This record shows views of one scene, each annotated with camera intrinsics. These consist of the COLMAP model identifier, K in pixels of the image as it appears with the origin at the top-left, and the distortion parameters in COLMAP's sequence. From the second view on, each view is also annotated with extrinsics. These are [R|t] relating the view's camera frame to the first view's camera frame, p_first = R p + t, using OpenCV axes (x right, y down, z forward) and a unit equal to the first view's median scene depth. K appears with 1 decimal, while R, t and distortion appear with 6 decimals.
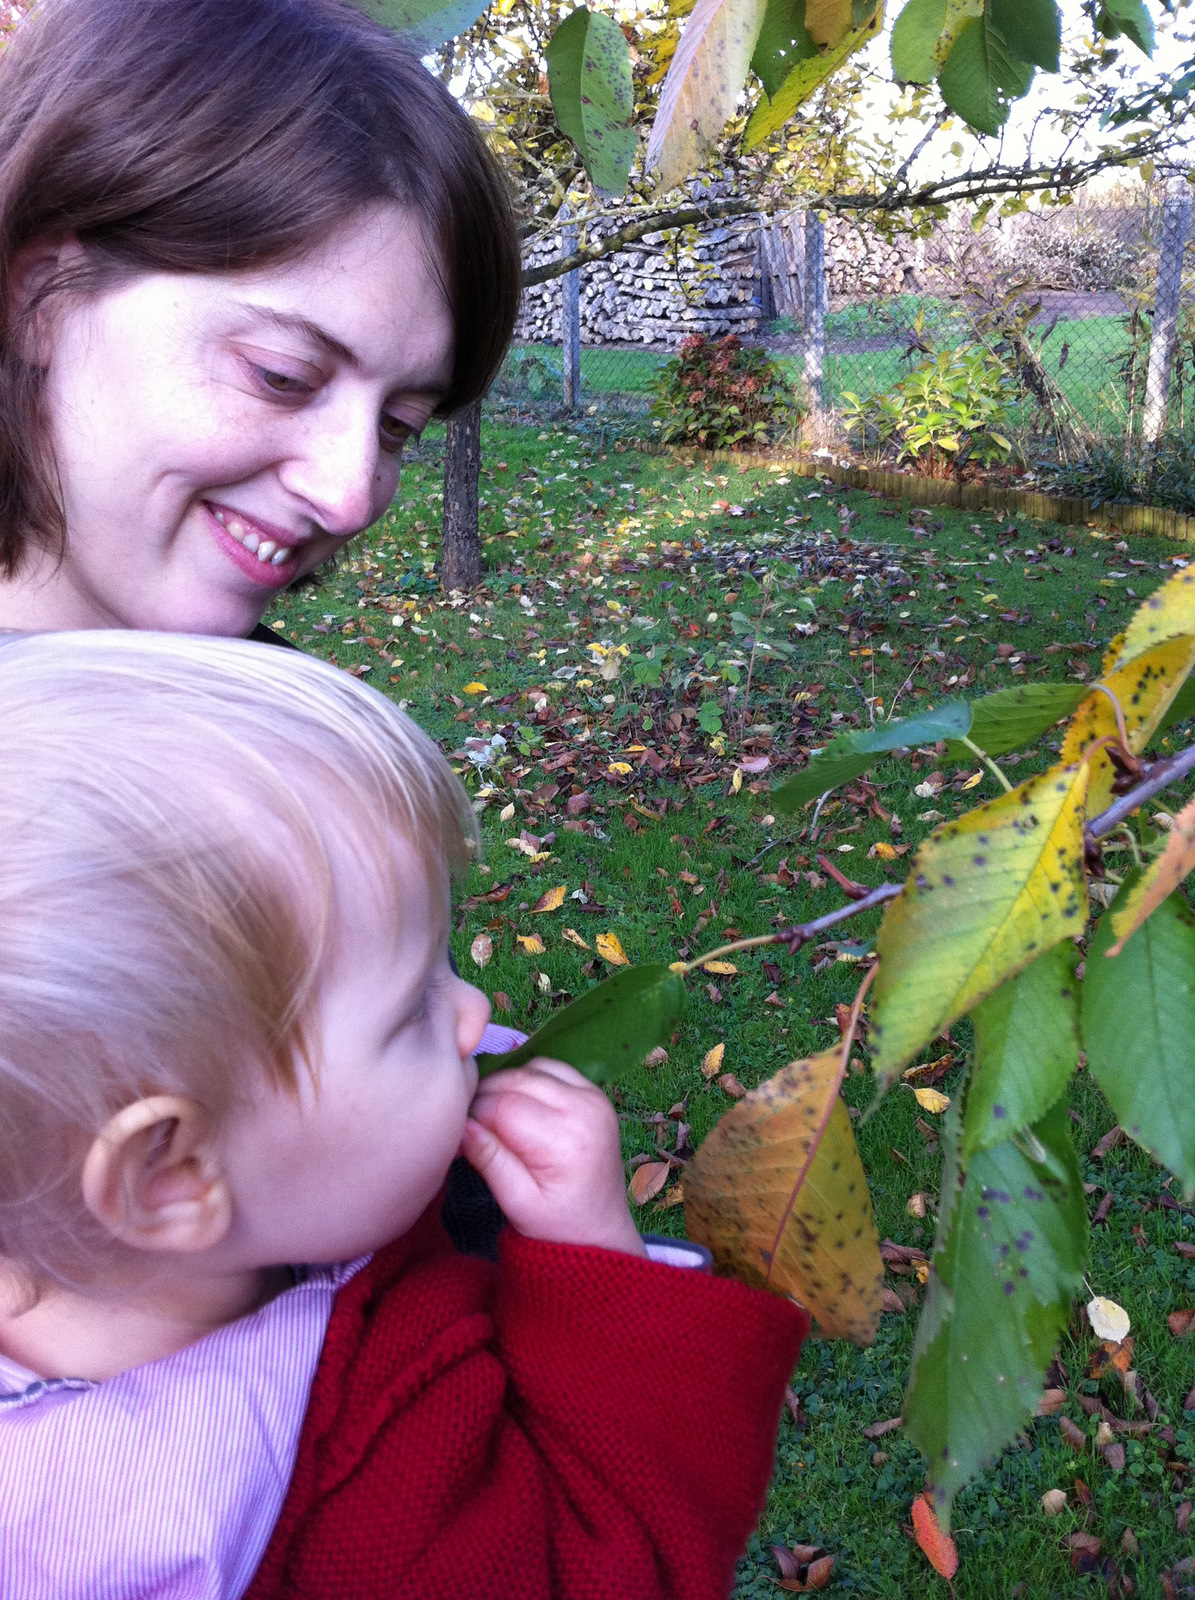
lens RADIAL K [[1529.2, 0, 597.0], [0, 1529.2, 803.0], [0, 0, 1]] dist [-0.013852, 0.000000]
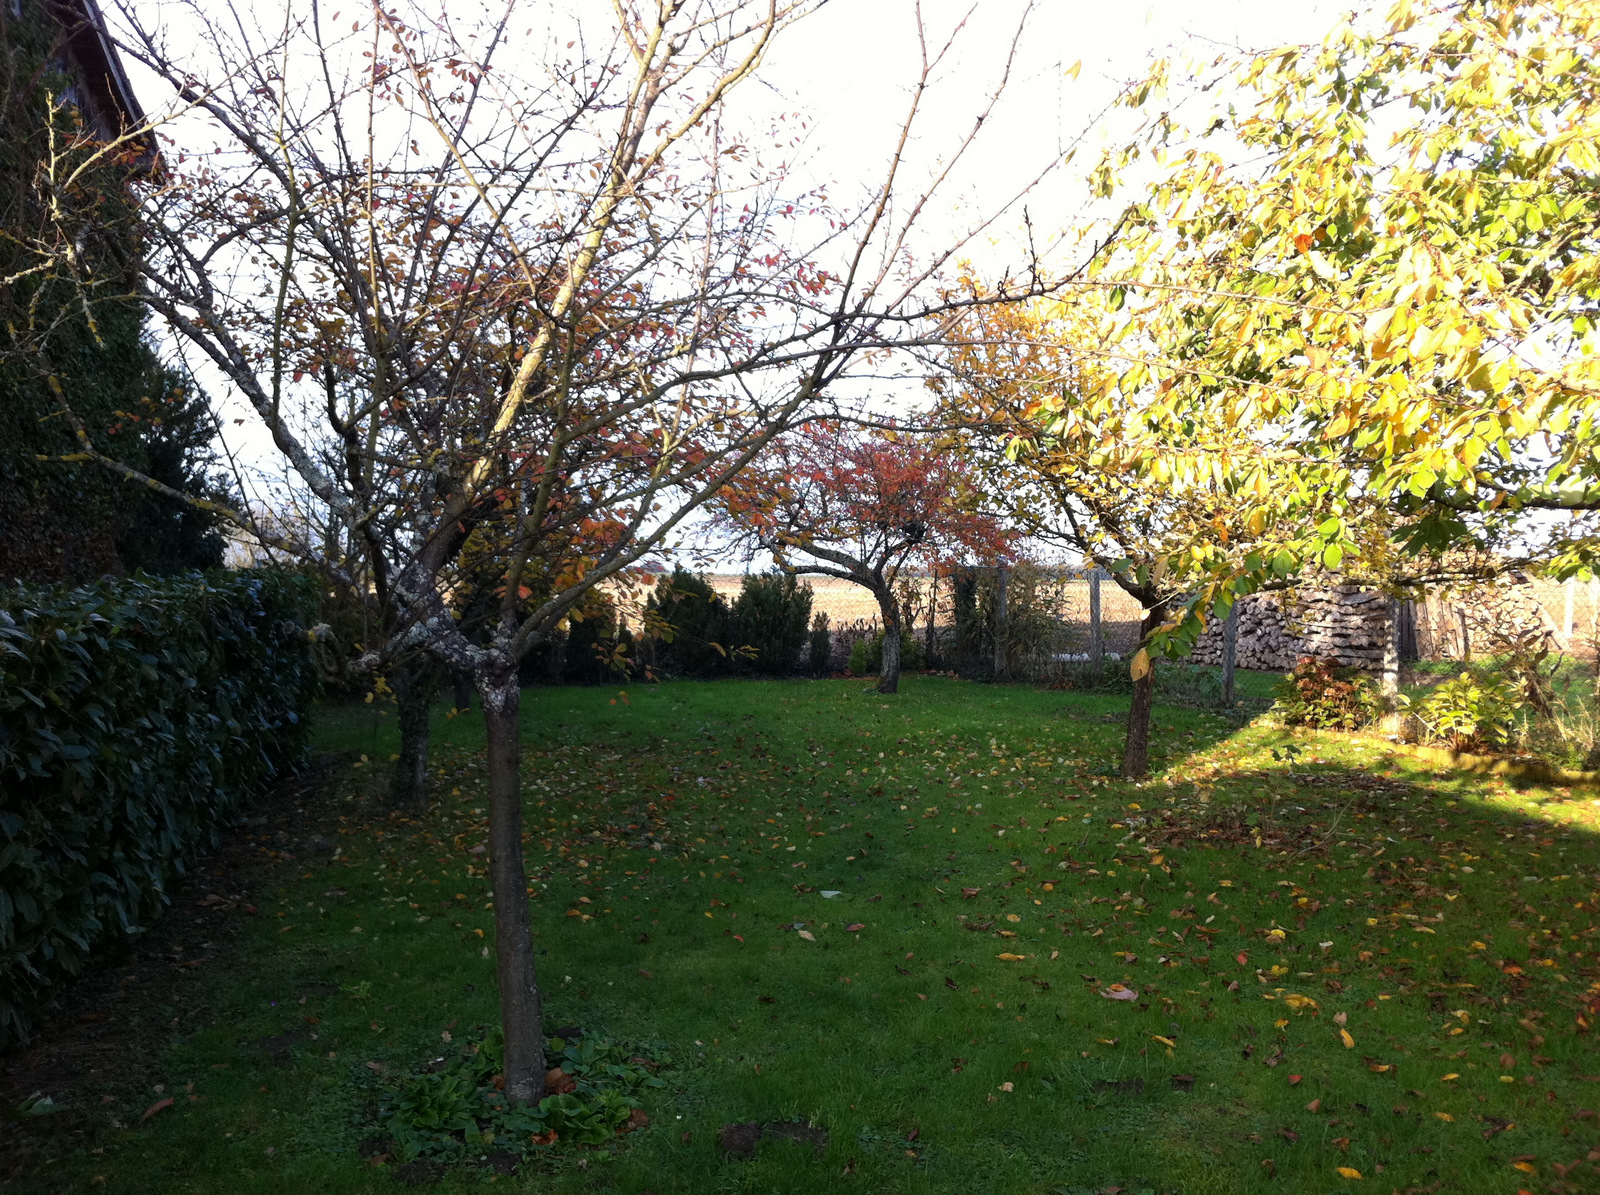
lens RADIAL K [[1529.2, 0, 798.4], [0, 1529.2, 596.5], [0, 0, 1]] dist [-0.013852, 0.000000]
pose [[0.945620, 0.050025, -0.321402, 0.070847], [-0.156511, 0.936175, -0.314770, 0.196616], [0.285142, 0.347956, 0.893096, -0.522883]]
